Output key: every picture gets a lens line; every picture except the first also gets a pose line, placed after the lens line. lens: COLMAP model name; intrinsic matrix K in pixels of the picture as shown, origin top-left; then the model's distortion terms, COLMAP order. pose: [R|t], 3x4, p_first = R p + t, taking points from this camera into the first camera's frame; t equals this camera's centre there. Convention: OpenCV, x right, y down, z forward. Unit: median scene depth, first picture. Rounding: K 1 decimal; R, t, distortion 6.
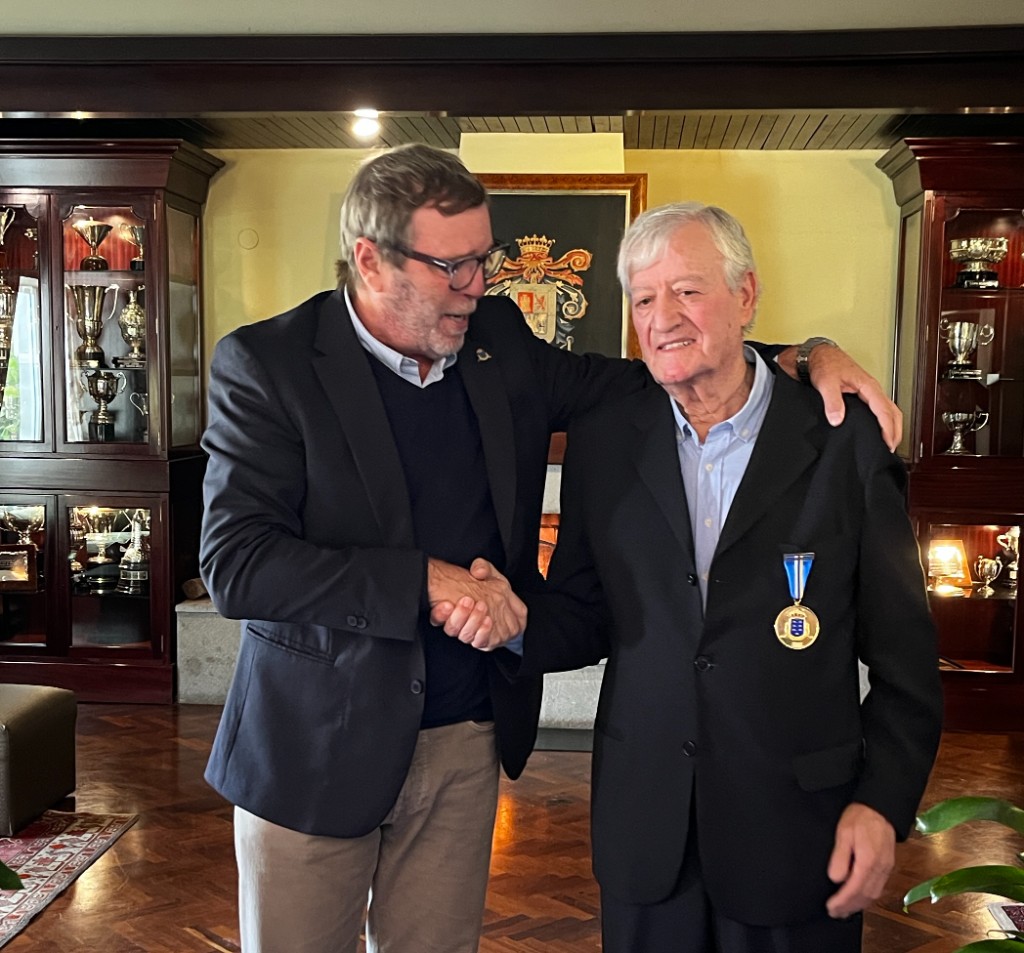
lens RADIAL K [[1461.9, 0, 511.3], [0, 1461.9, 549.7], [0, 0, 1]] dist [0.048999, -0.079093]
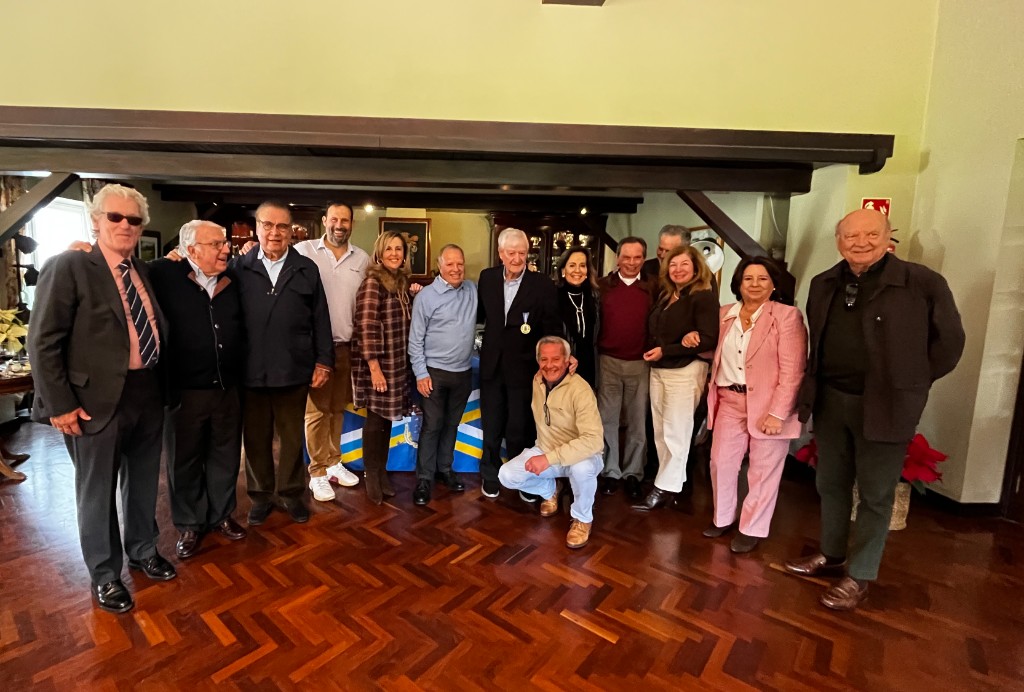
lens RADIAL K [[510.1, 0, 436.7], [0, 510.1, 331.5], [0, 0, 1]] dist [-0.001155, -0.000604]
pose [[0.992778, -0.002375, 0.119941, -0.068427], [0.001497, 0.999971, 0.007408, 0.058083], [-0.119955, -0.007175, 0.992753, -0.458528]]
